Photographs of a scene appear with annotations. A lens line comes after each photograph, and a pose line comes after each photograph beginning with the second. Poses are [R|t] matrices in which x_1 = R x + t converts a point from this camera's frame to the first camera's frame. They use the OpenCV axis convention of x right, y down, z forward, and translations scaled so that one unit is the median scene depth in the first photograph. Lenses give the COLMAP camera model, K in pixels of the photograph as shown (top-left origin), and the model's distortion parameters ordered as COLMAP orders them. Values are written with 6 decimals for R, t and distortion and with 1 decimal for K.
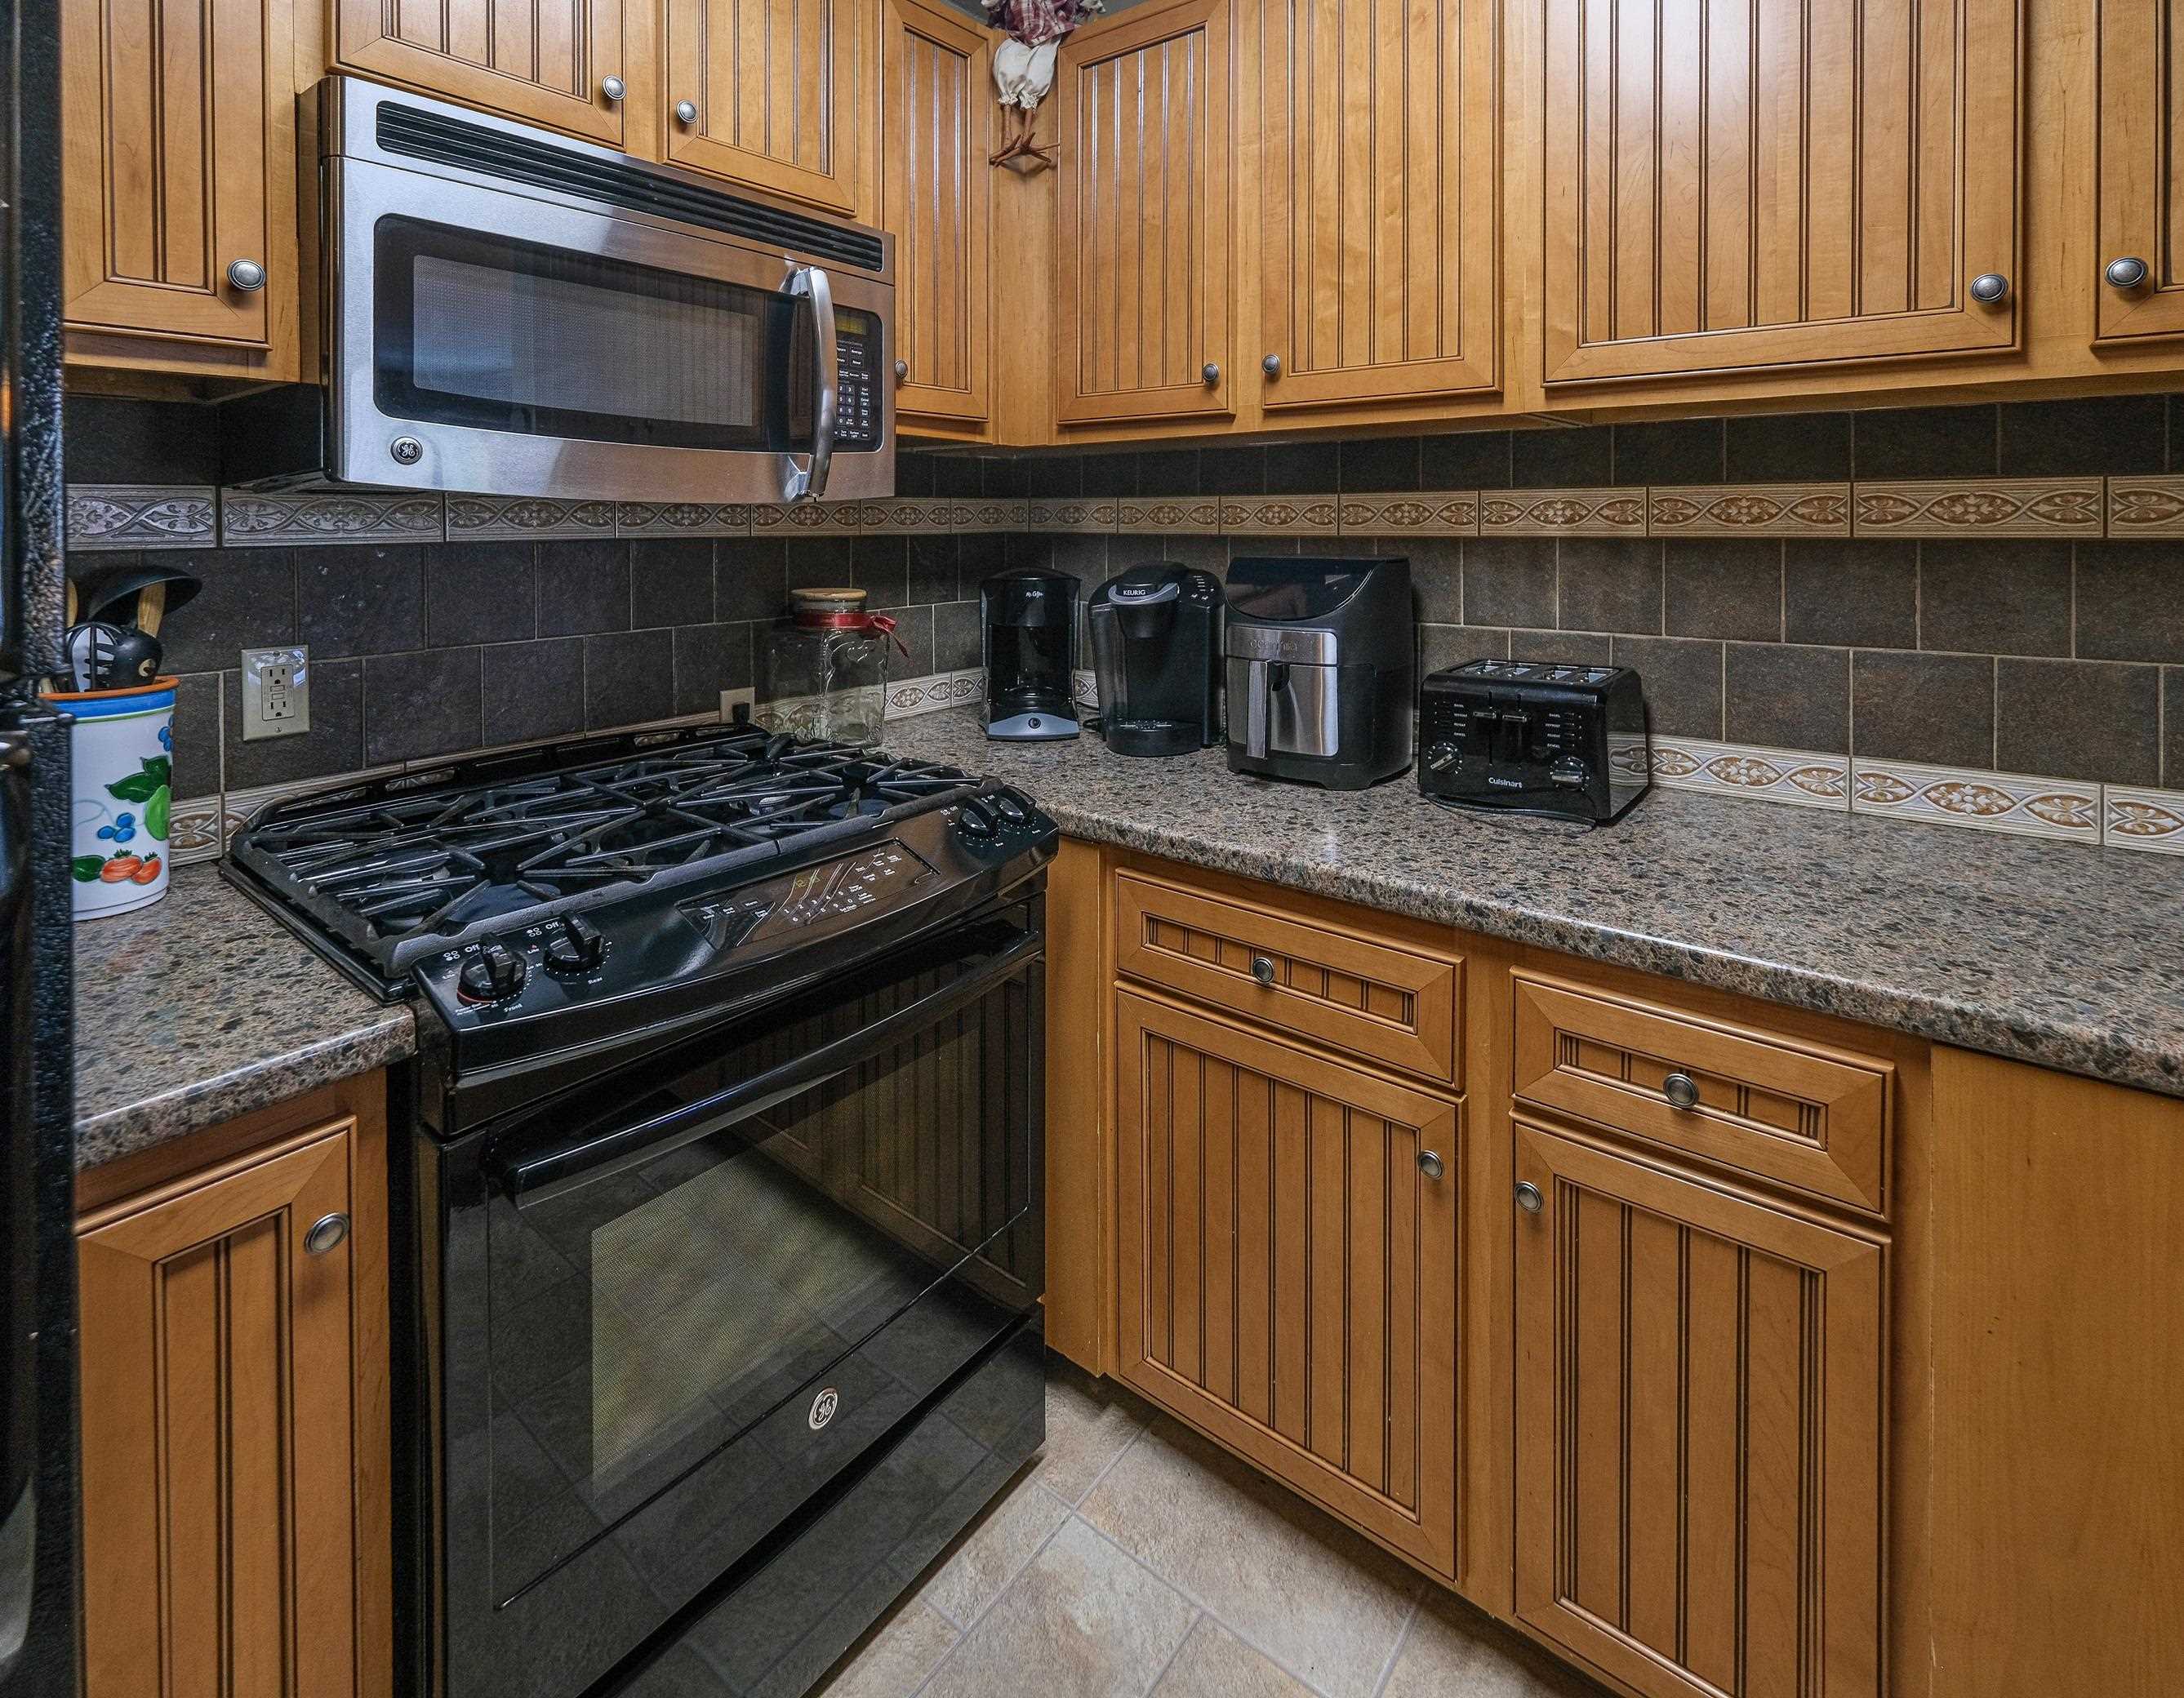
lens RADIAL K [[1110.8, 0, 1089.5], [0, 1110.8, 654.1], [0, 0, 1]] dist [0.000865, 0.000050]
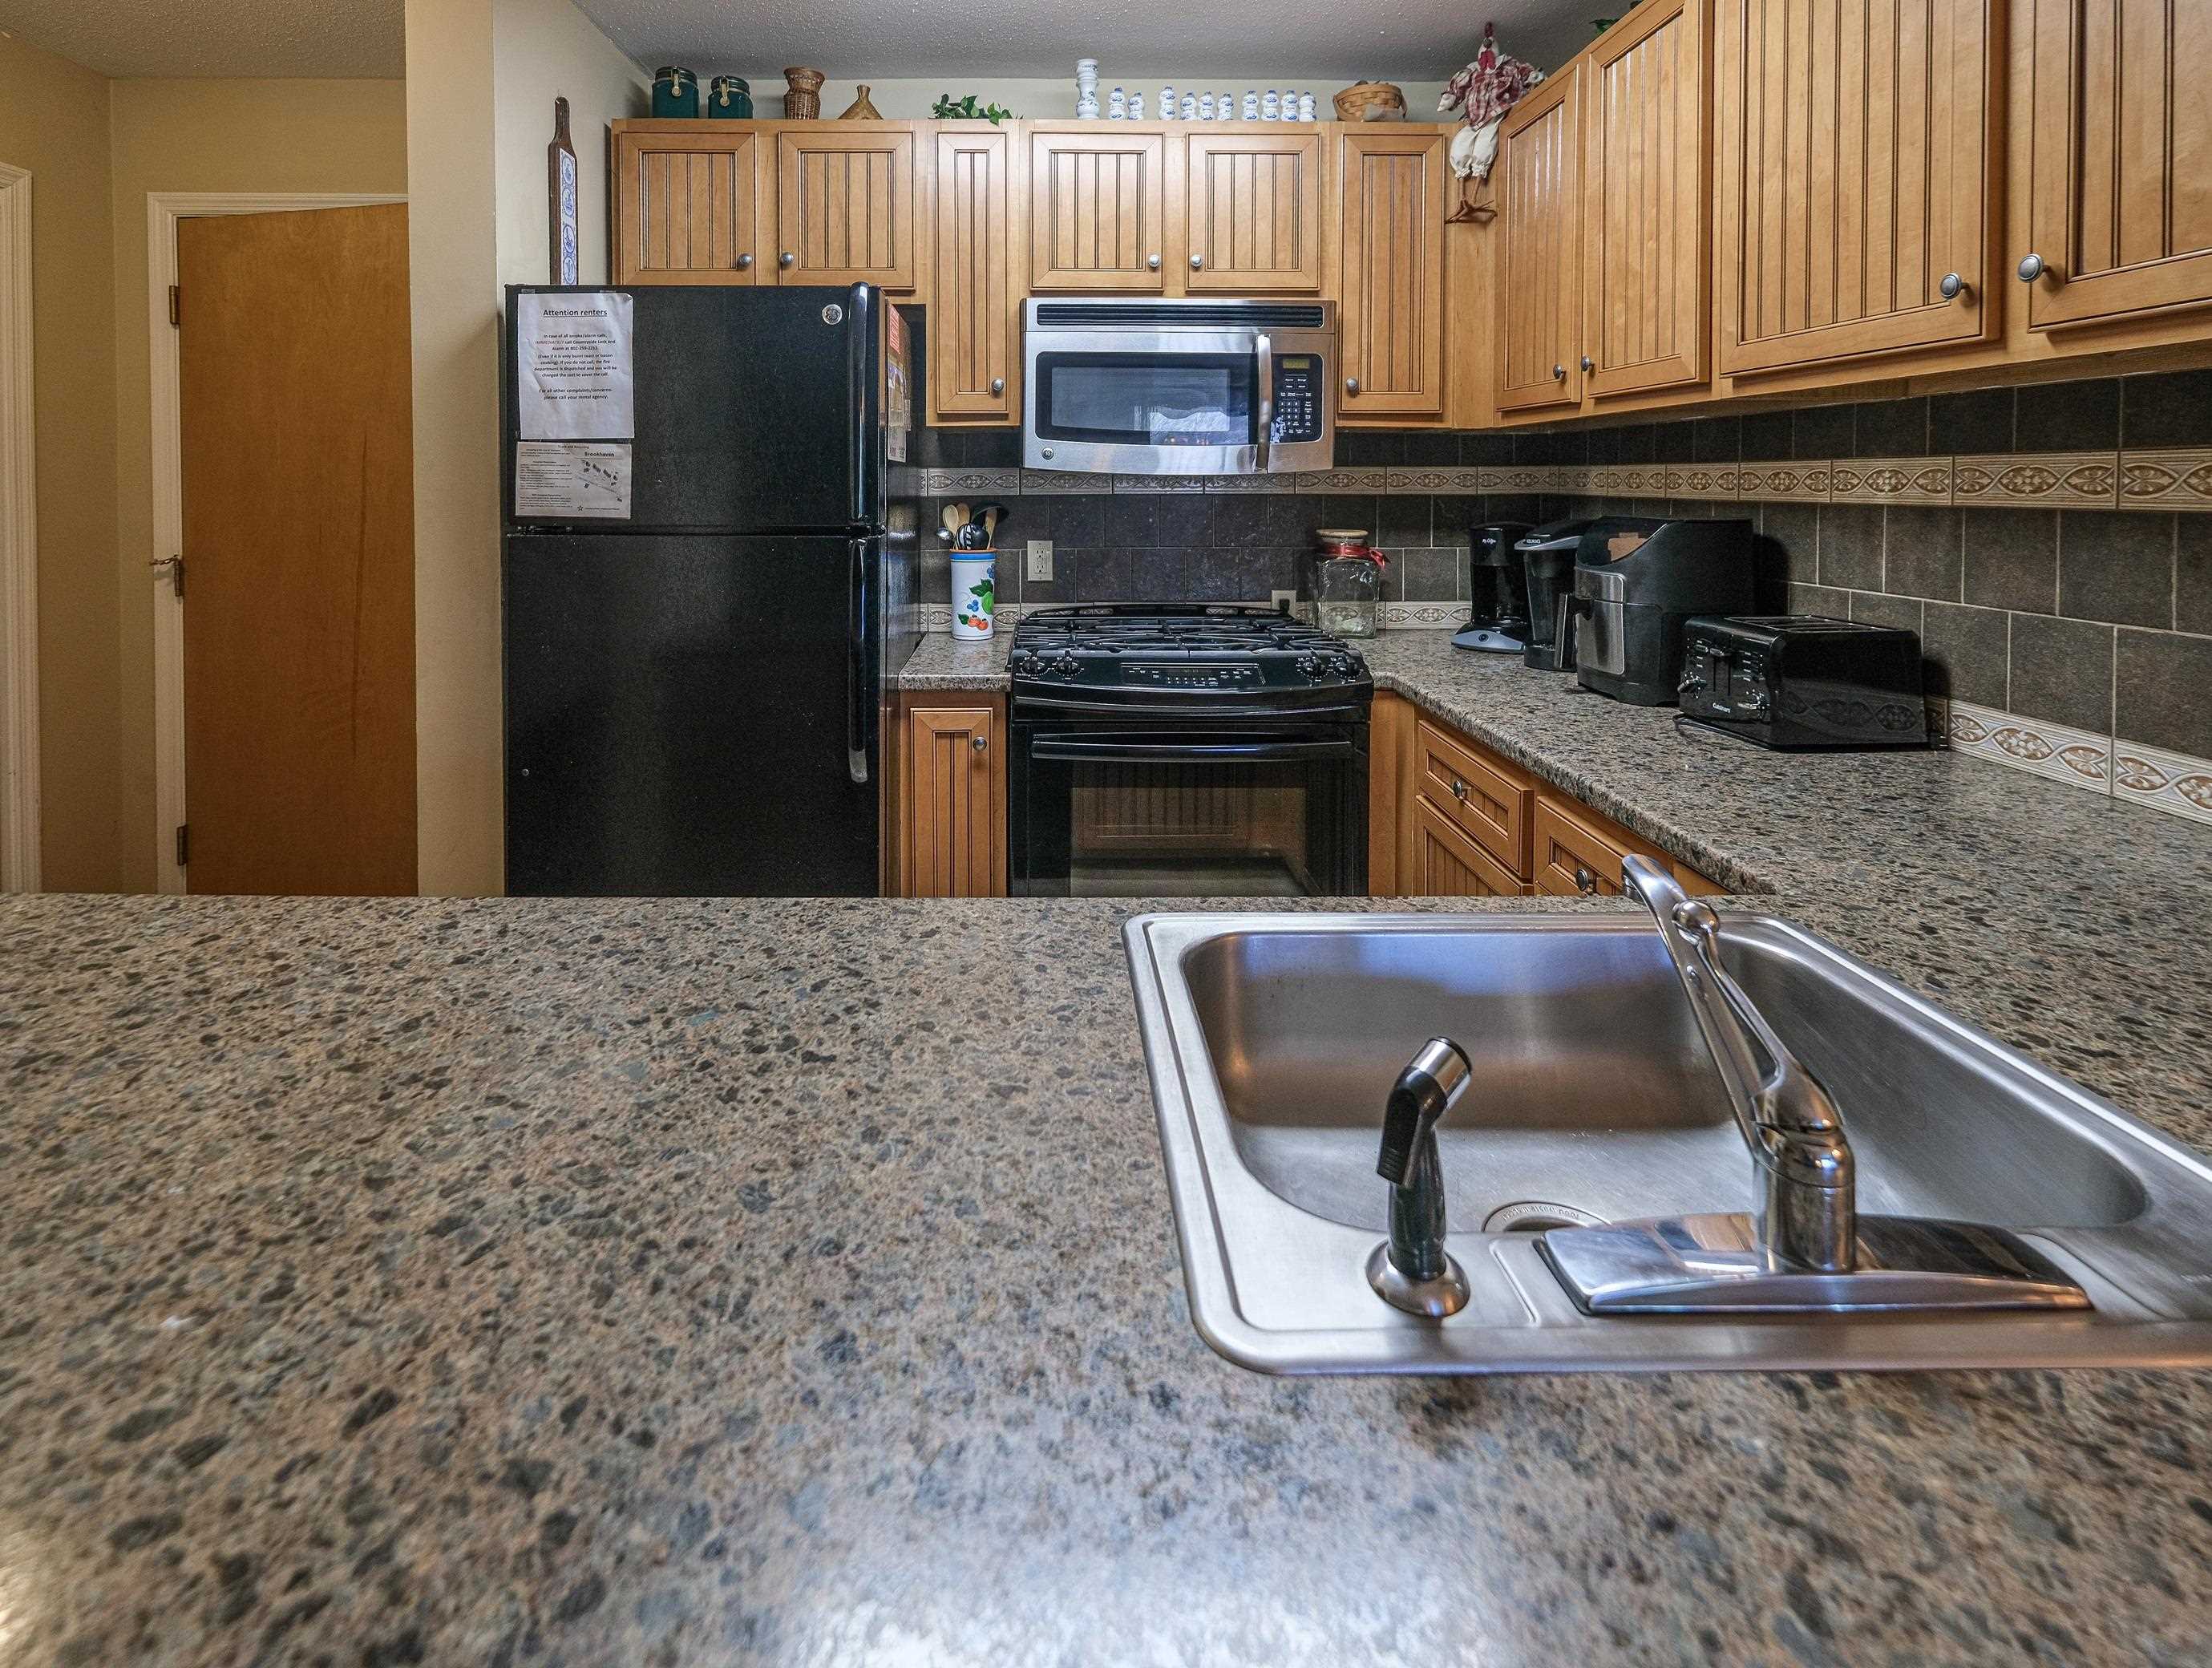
lens RADIAL K [[1085.9, 0, 1102.3], [0, 1085.9, 833.1], [0, 0, 1]] dist [-0.003353, 0.000564]
pose [[0.663736, 0.234695, -0.710192, 0.806351], [-0.092098, 0.967915, 0.233790, 0.031223], [0.742275, -0.089768, 0.664055, -0.331087]]
